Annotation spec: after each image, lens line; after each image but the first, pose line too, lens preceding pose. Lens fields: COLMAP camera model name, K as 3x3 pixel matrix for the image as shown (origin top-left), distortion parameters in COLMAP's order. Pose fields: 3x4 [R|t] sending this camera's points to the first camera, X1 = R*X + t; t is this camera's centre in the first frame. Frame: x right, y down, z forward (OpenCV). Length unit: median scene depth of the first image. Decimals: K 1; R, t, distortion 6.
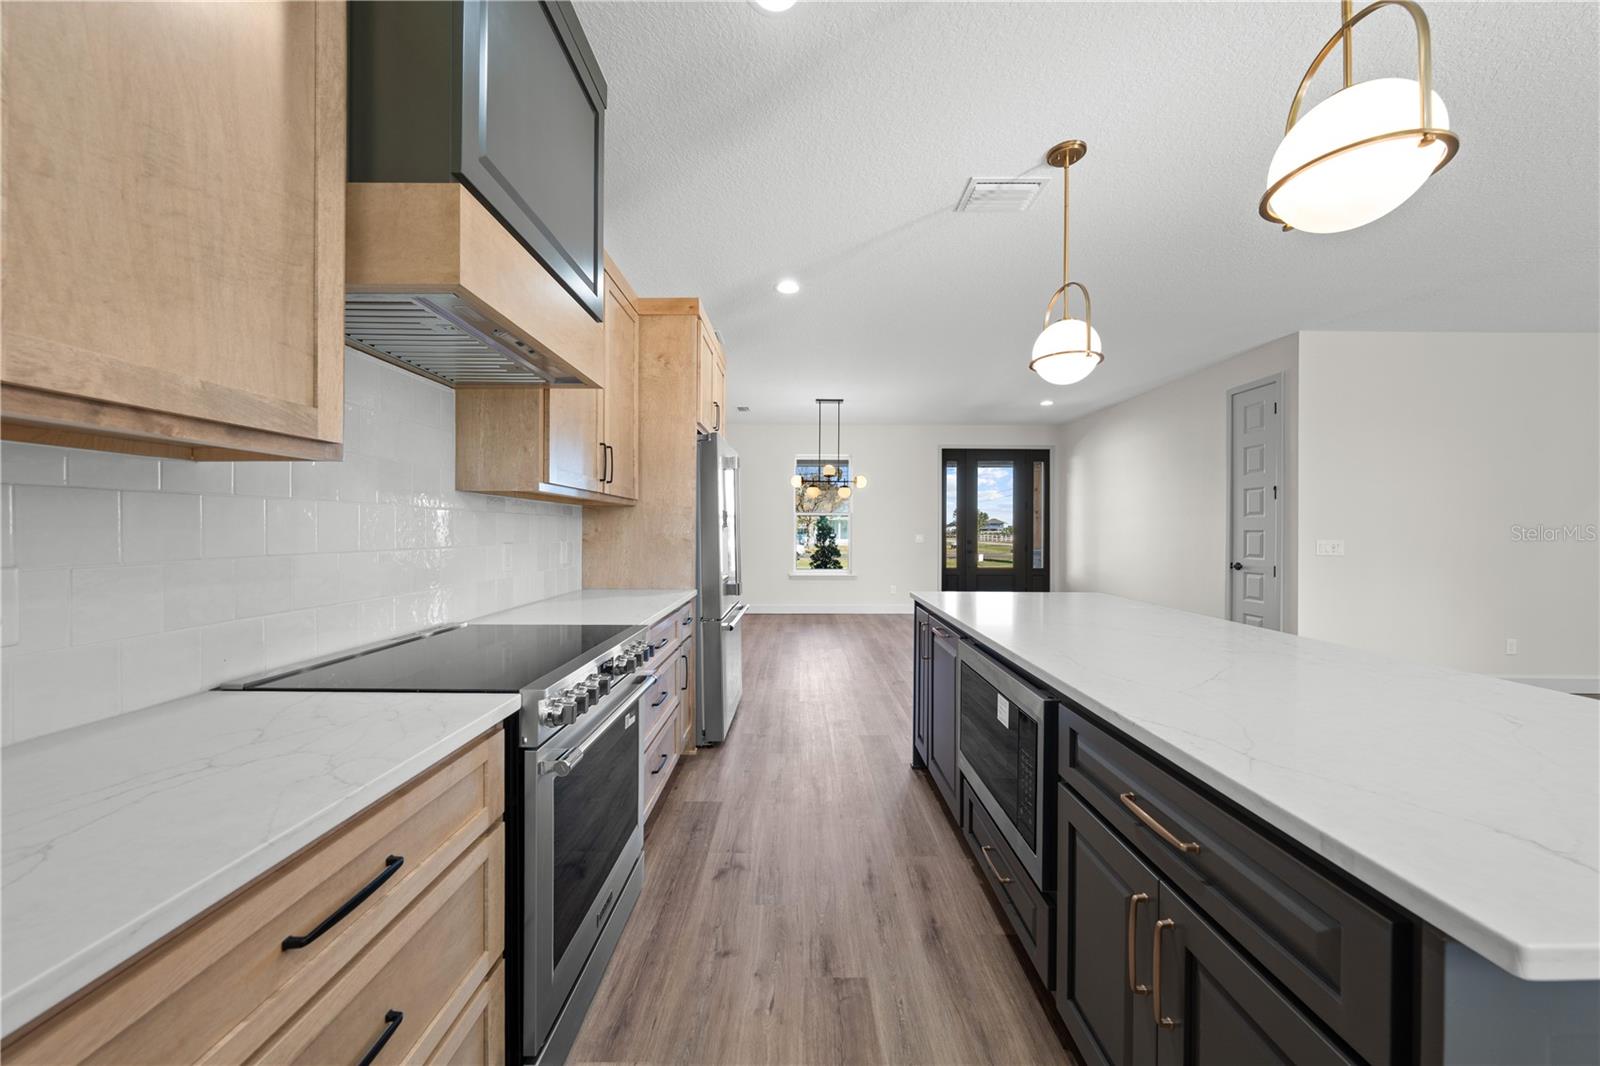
lens RADIAL K [[548.1, 0, 801.6], [0, 548.1, 530.6], [0, 0, 1]] dist [-0.003170, -0.000101]
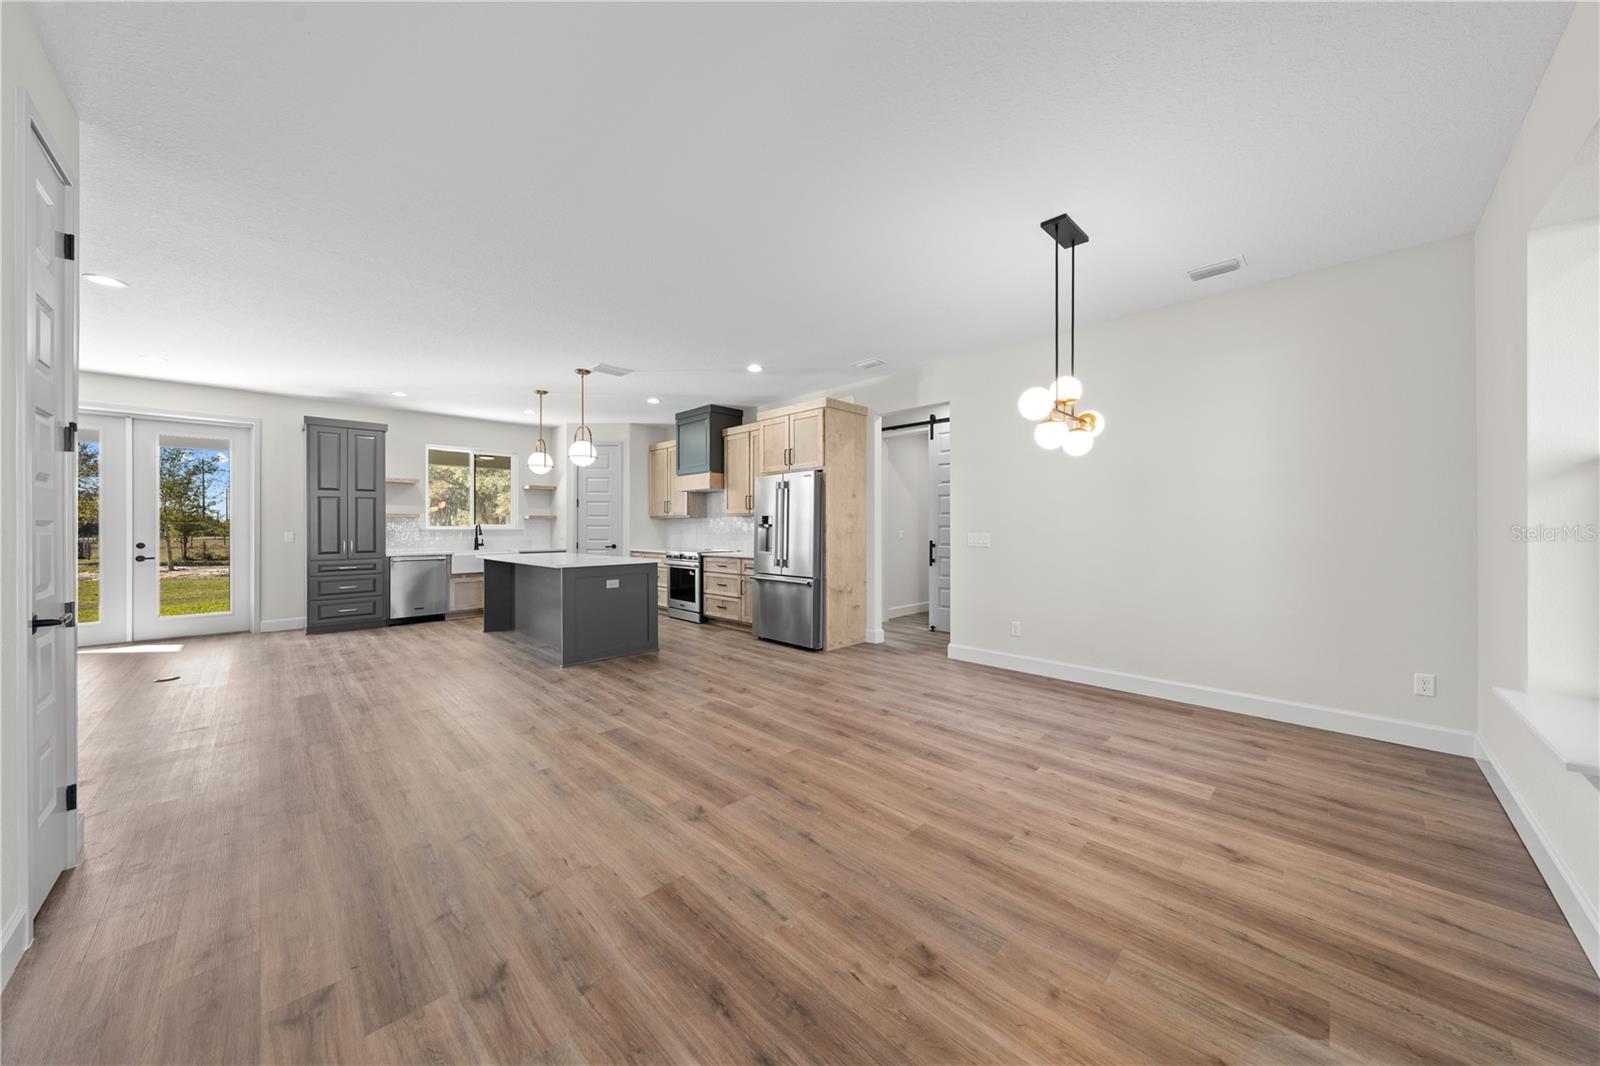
lens RADIAL K [[542.6, 0, 802.3], [0, 542.6, 527.1], [0, 0, 1]] dist [-0.000514, -0.000018]
pose [[-0.710064, -0.002978, -0.704130, 1.734331], [-0.002035, 0.999996, -0.002177, 0.007720], [0.704134, -0.000113, -0.710067, 3.963032]]
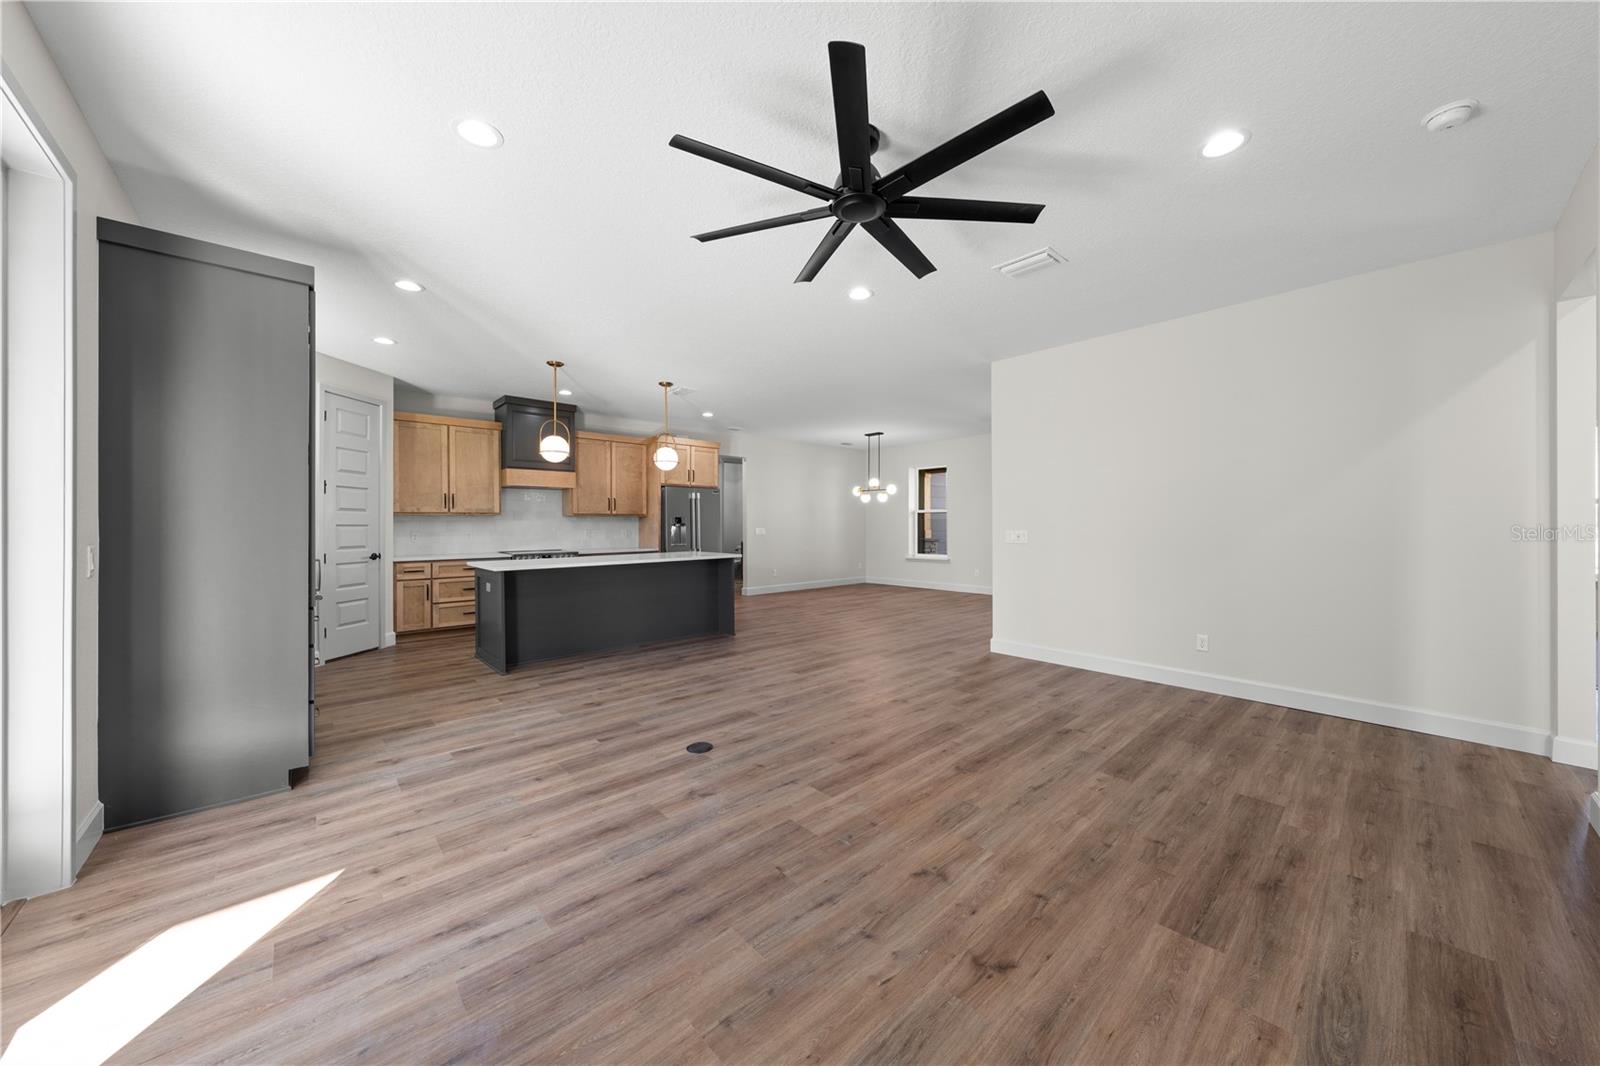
lens RADIAL K [[552.0, 0, 805.9], [0, 552.0, 522.8], [0, 0, 1]] dist [-0.002439, 0.000024]
pose [[0.673272, -0.008392, -0.739347, 3.415344], [0.006411, 0.999964, -0.005512, 0.008626], [0.739367, -0.001029, 0.673302, -0.363864]]
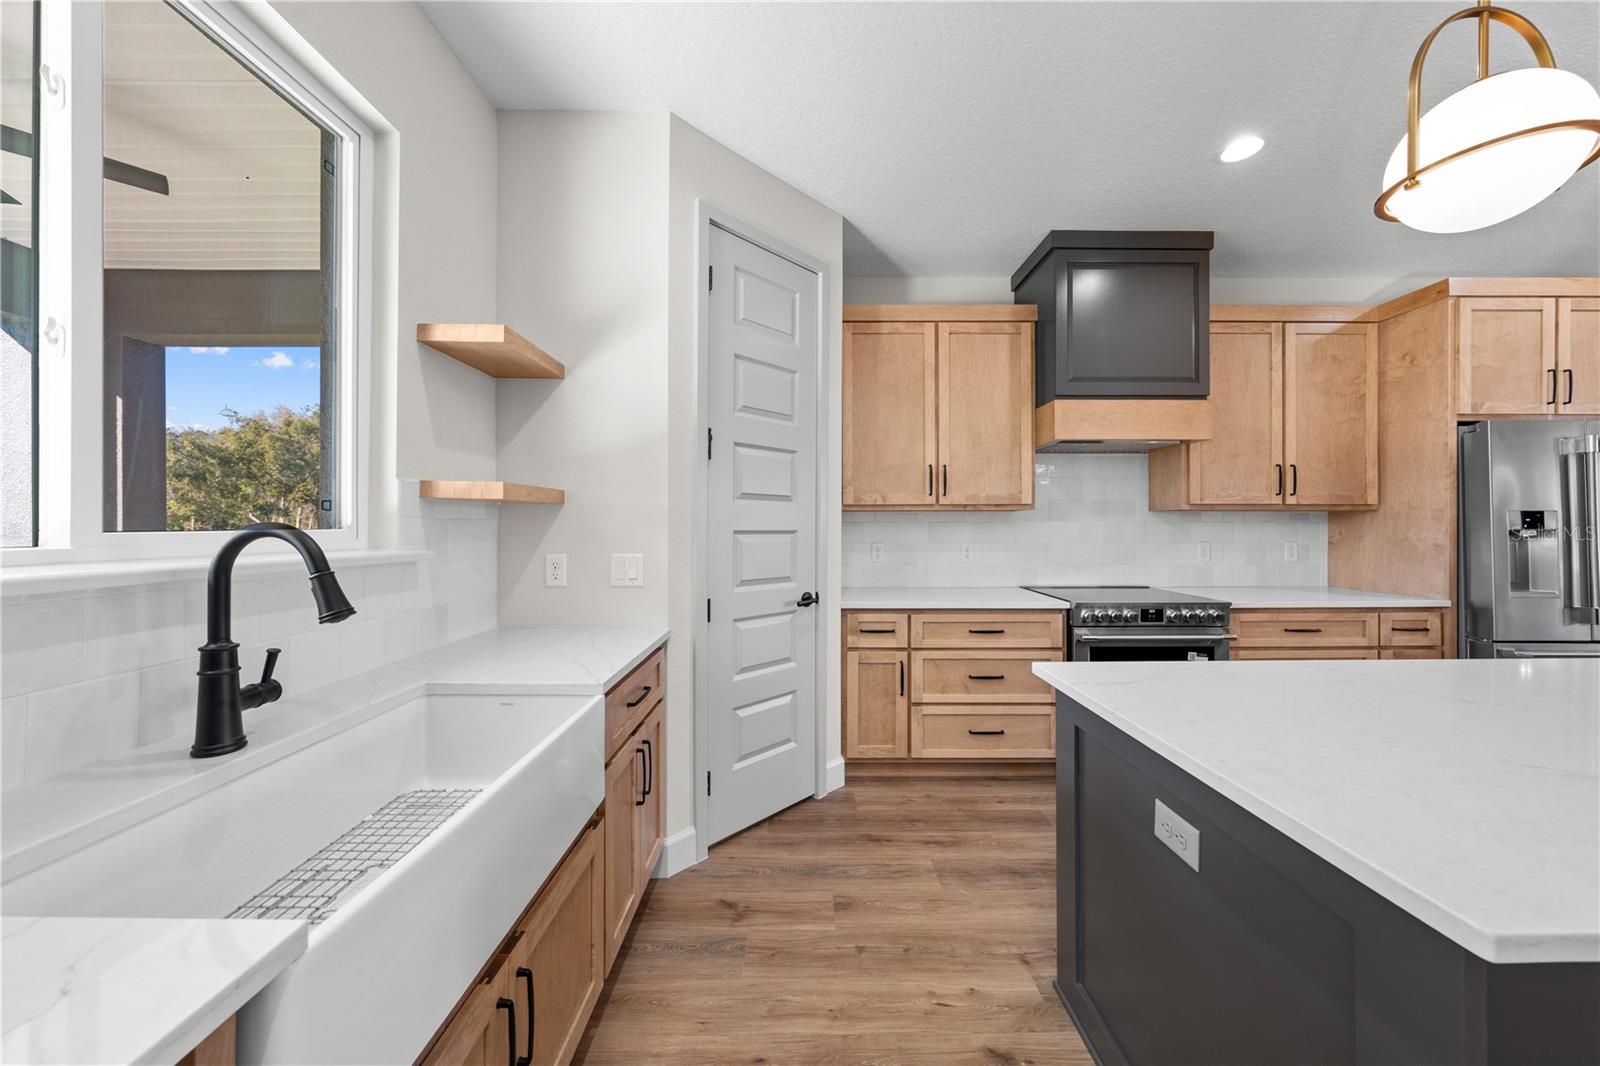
lens RADIAL K [[541.8, 0, 806.8], [0, 541.8, 526.2], [0, 0, 1]] dist [-0.000316, 0.000073]
pose [[0.004974, -0.002864, -0.999984, 1.084983], [-0.000419, 0.999996, -0.002866, -0.018683], [0.999988, 0.000434, 0.004973, -0.101198]]
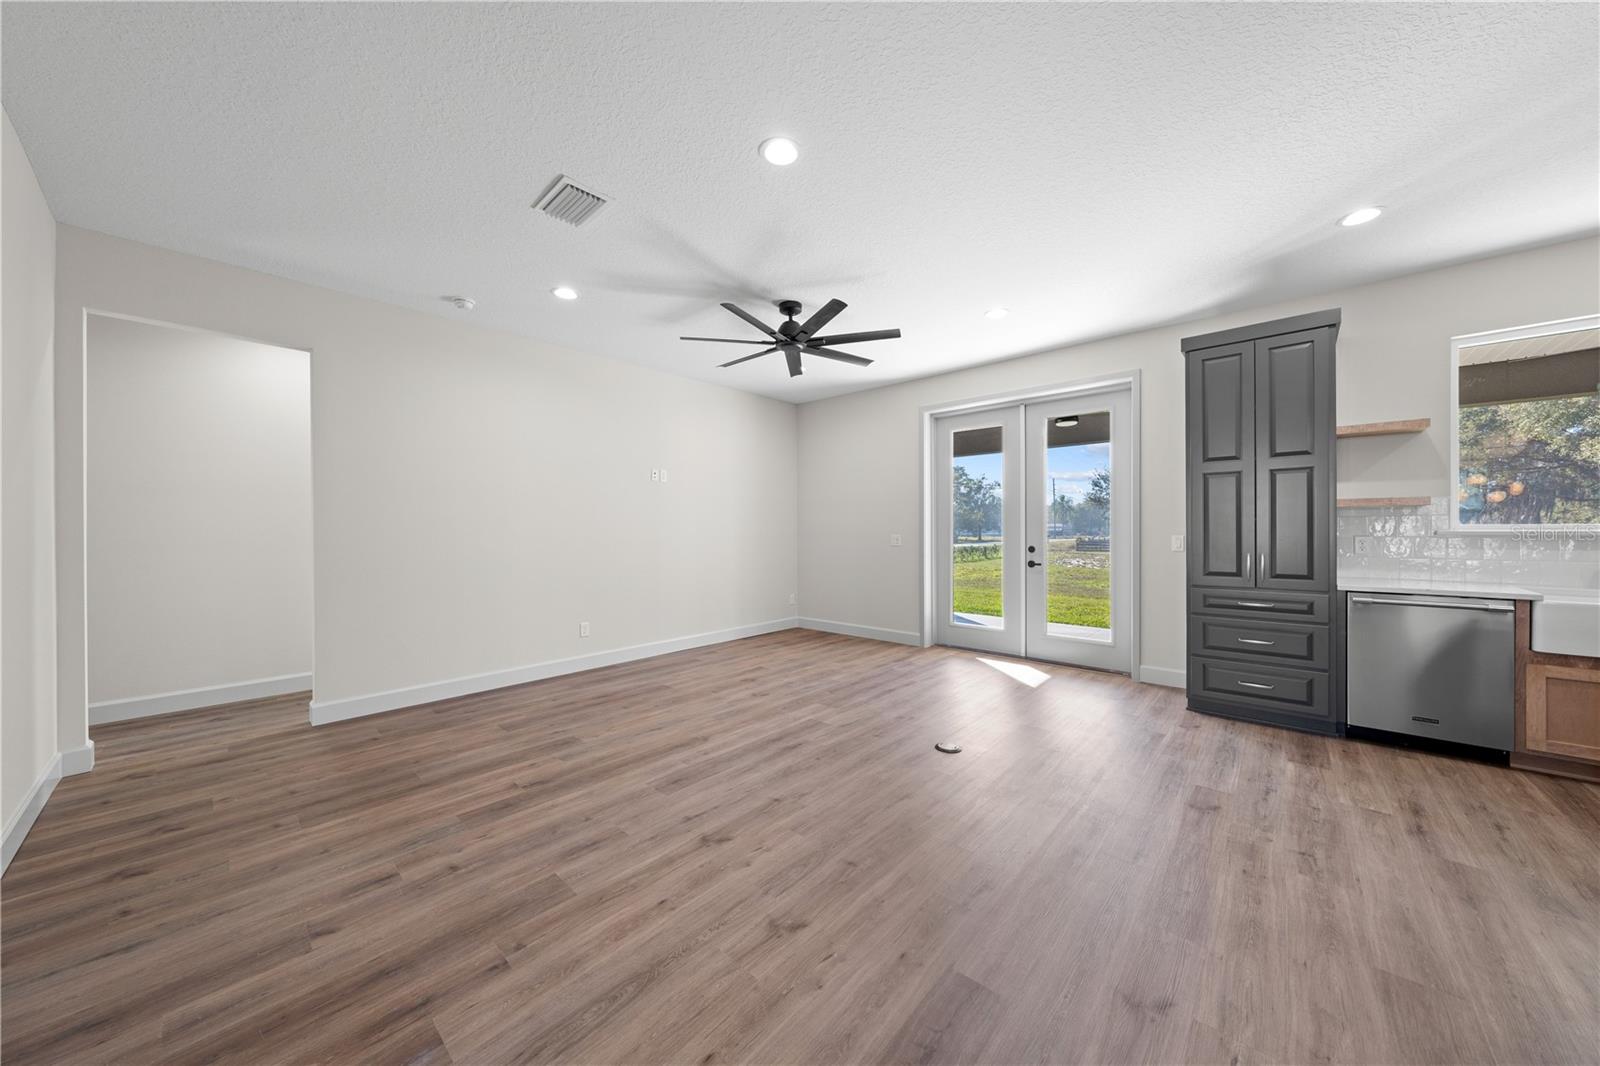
lens RADIAL K [[538.6, 0, 802.1], [0, 538.6, 529.5], [0, 0, 1]] dist [-0.002369, -0.000108]
pose [[-0.739866, -0.002217, 0.672750, 1.289158], [-0.000230, 0.999995, 0.003042, 0.008330], [-0.672754, 0.002096, -0.739863, 1.923224]]
